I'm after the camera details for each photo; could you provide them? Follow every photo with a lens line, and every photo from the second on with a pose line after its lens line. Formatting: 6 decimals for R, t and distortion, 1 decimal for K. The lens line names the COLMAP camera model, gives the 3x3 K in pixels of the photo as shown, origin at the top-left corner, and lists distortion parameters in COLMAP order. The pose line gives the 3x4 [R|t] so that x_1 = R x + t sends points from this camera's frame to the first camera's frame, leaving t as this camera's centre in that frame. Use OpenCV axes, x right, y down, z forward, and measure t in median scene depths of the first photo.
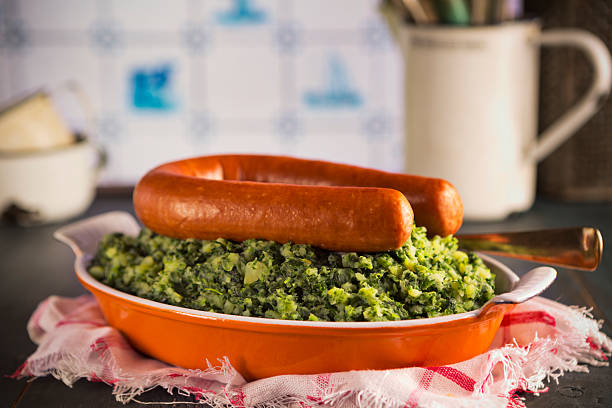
lens RADIAL K [[1268.7, 0, 323.7], [0, 1268.7, 204.8], [0, 0, 1]] dist [0.587271, 0.268576]
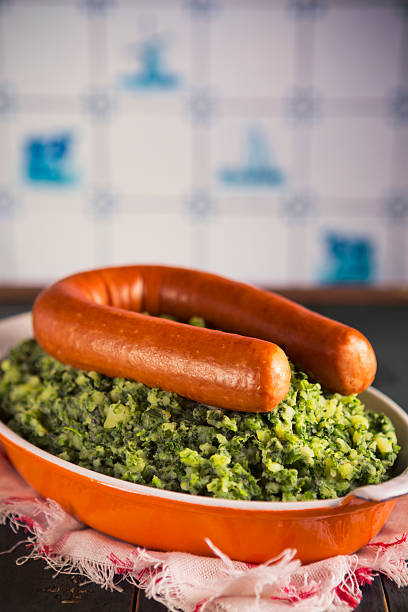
lens RADIAL K [[1268.7, 0, 204.0], [0, 1268.7, 306.0], [0, 0, 1]] dist [0.587271, 0.268576]
pose [[0.959614, 0.105997, -0.260587, 0.237983], [-0.083873, 0.991972, 0.094636, -0.118154], [0.268527, -0.068958, 0.960801, 0.142526]]
